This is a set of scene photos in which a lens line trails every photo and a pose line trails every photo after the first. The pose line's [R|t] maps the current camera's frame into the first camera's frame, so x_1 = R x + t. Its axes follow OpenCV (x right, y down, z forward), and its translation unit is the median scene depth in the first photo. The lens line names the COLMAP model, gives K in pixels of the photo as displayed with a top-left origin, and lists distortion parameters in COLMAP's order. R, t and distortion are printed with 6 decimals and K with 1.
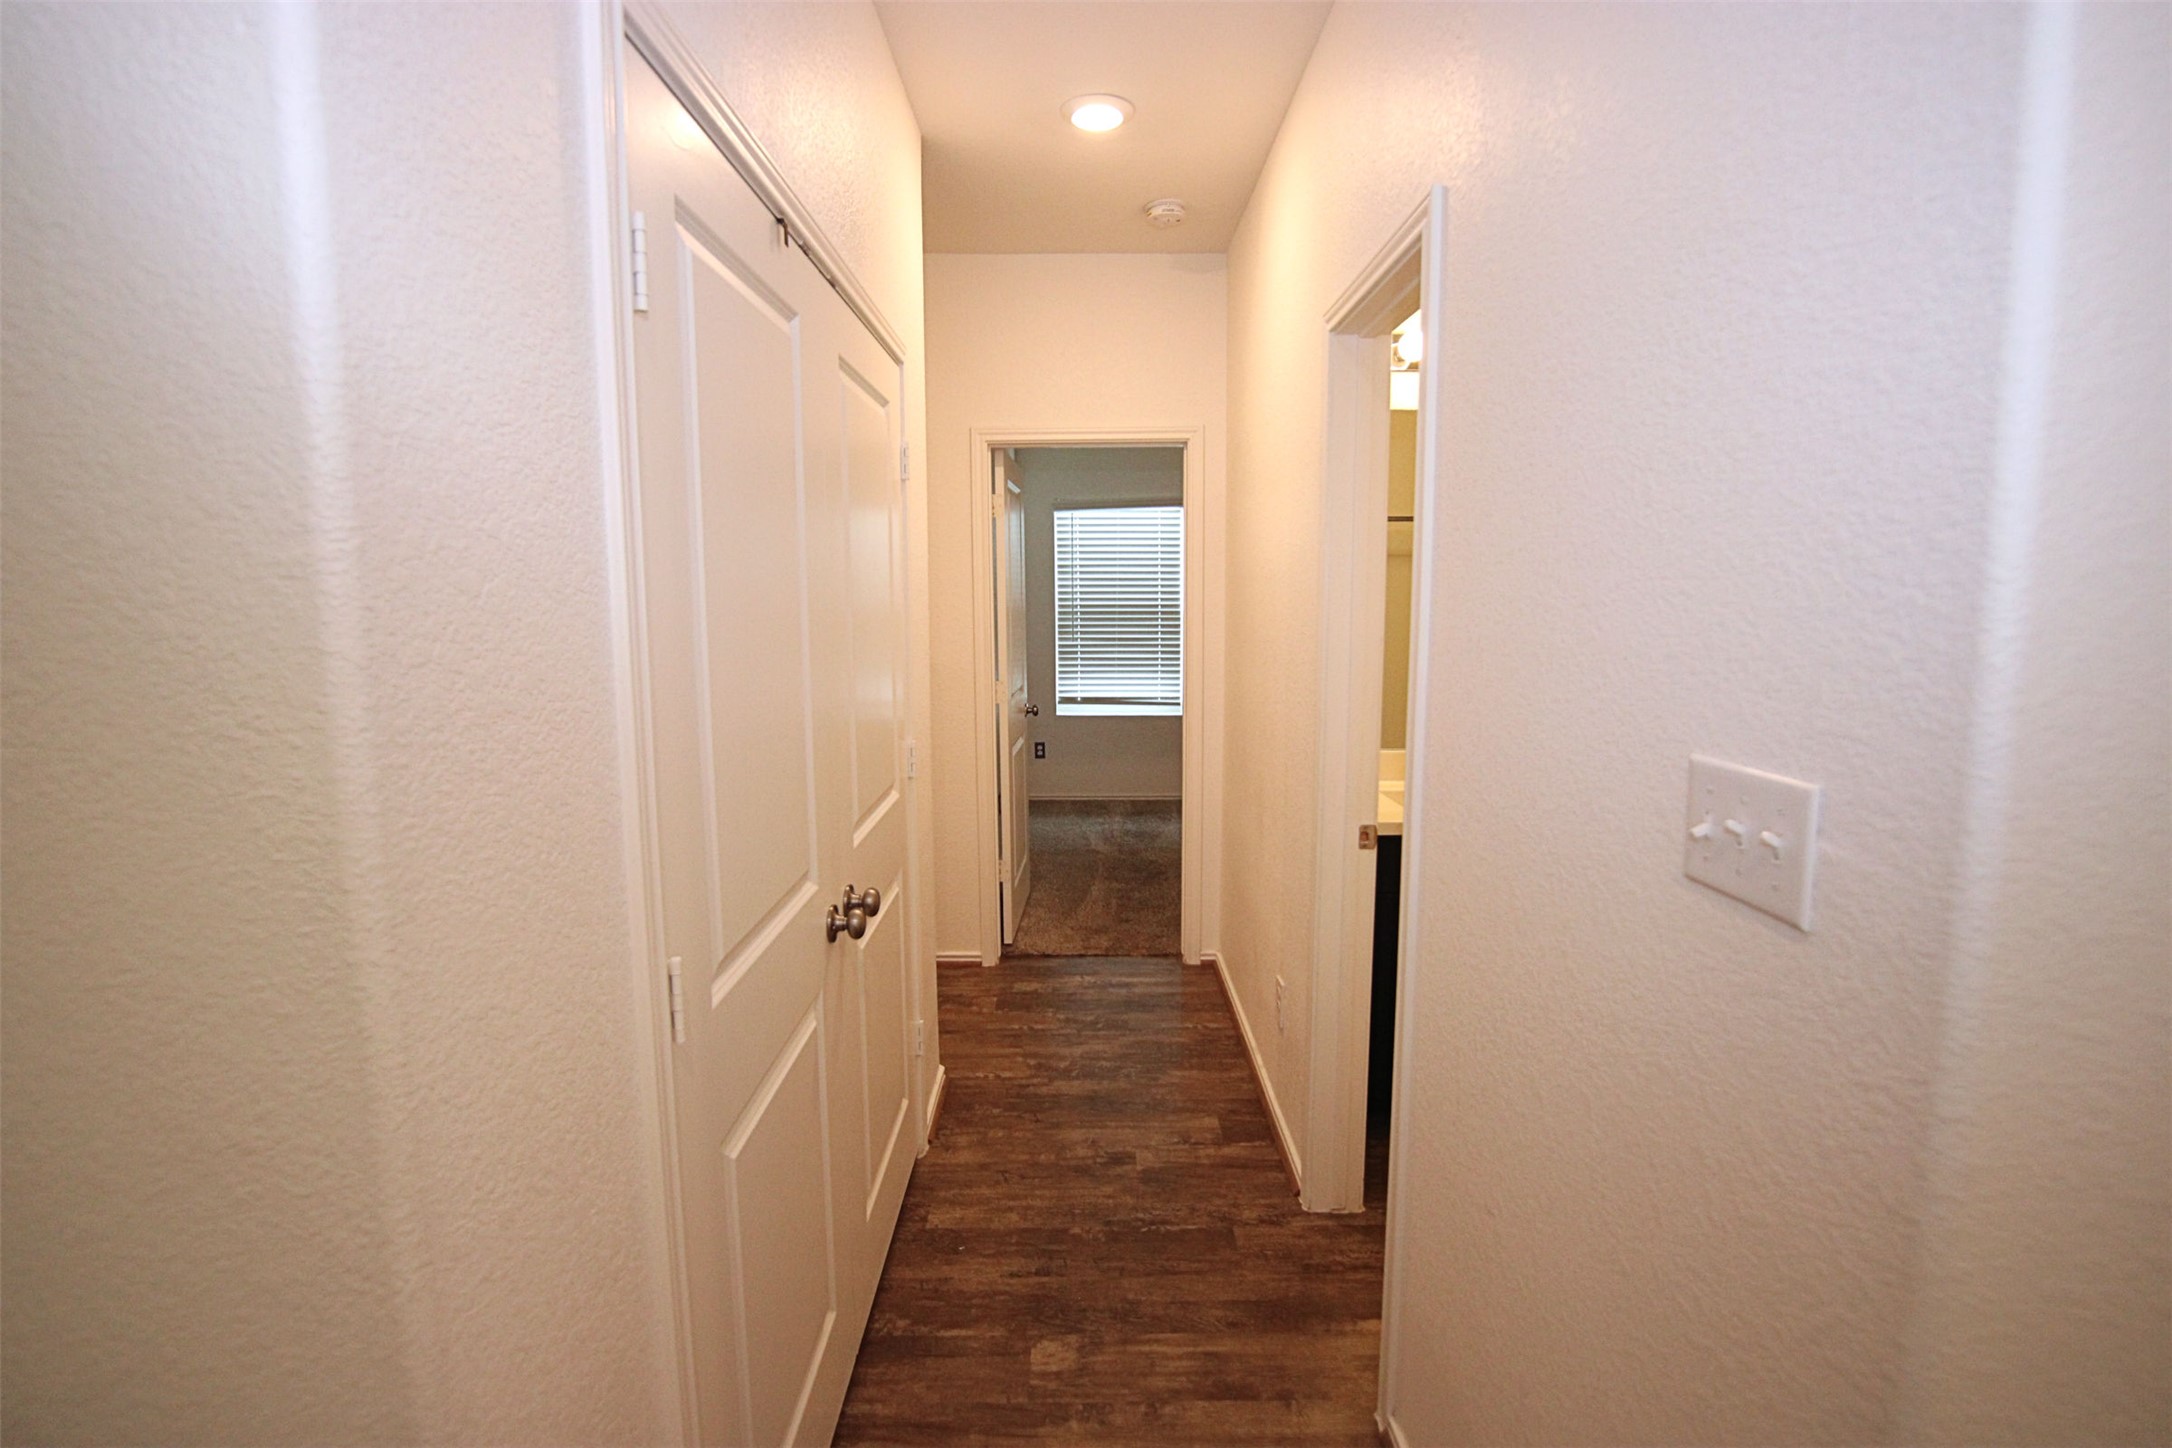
lens RADIAL K [[1014.8, 0, 1080.6], [0, 1014.8, 709.8], [0, 0, 1]] dist [-0.023241, 0.001870]
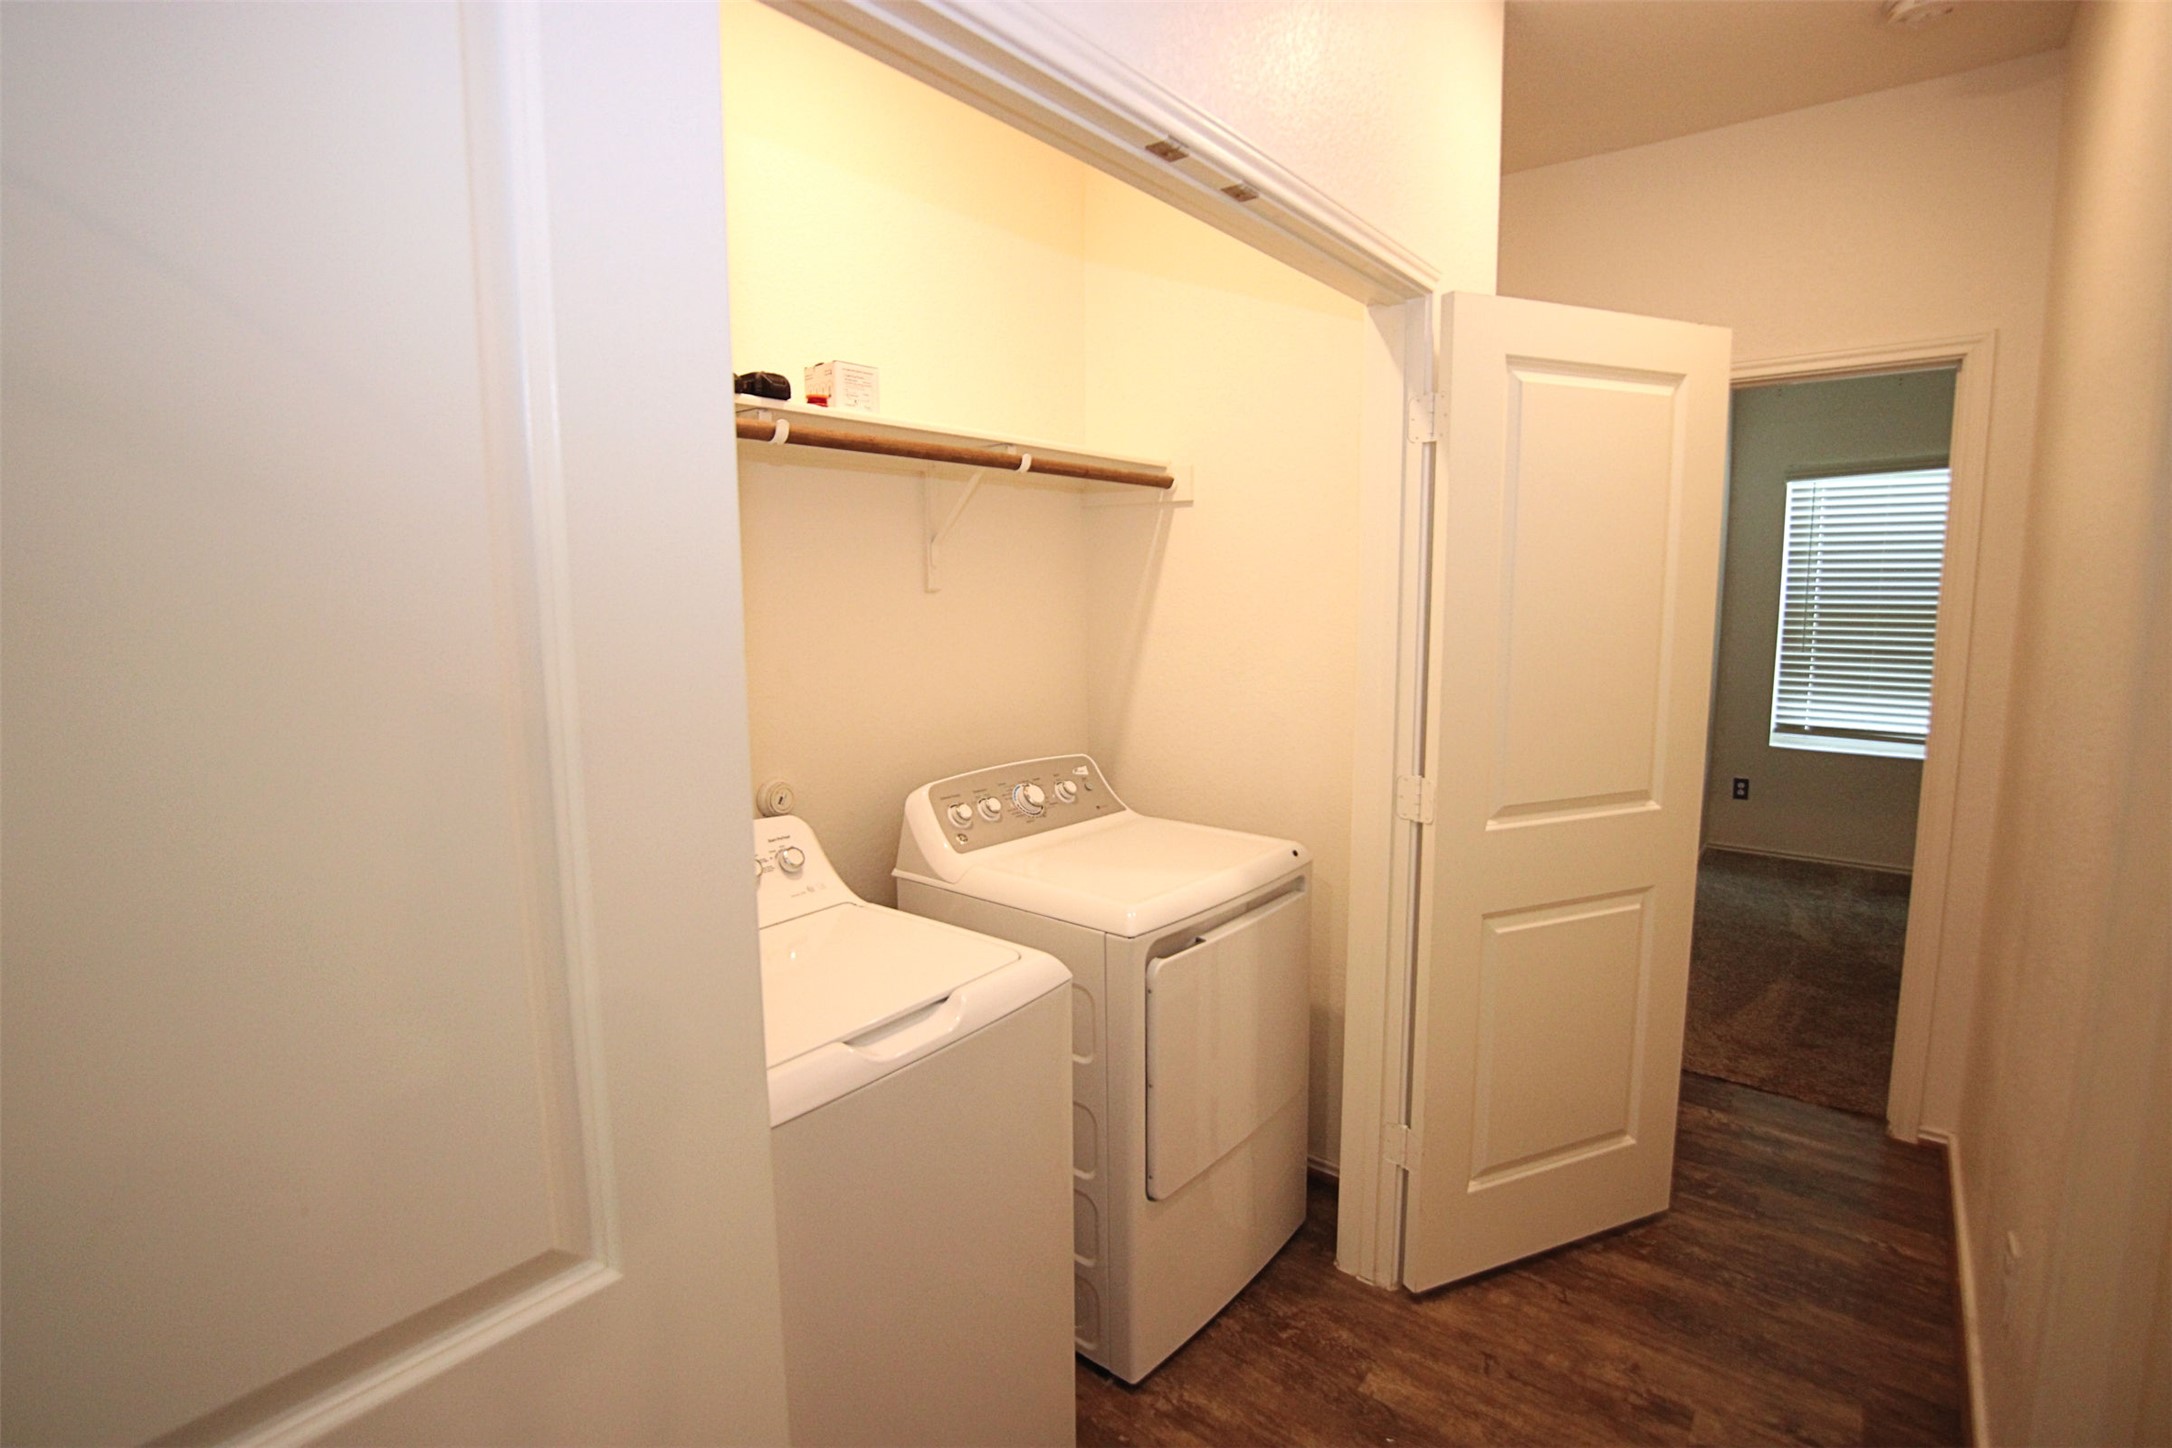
lens RADIAL K [[1014.8, 0, 1072.4], [0, 1014.8, 713.5], [0, 0, 1]] dist [-0.023241, 0.001870]
pose [[0.777560, 0.065645, -0.625372, 0.076945], [-0.061892, 0.997696, 0.027773, -0.015649], [0.625755, 0.017110, 0.779832, 0.136945]]
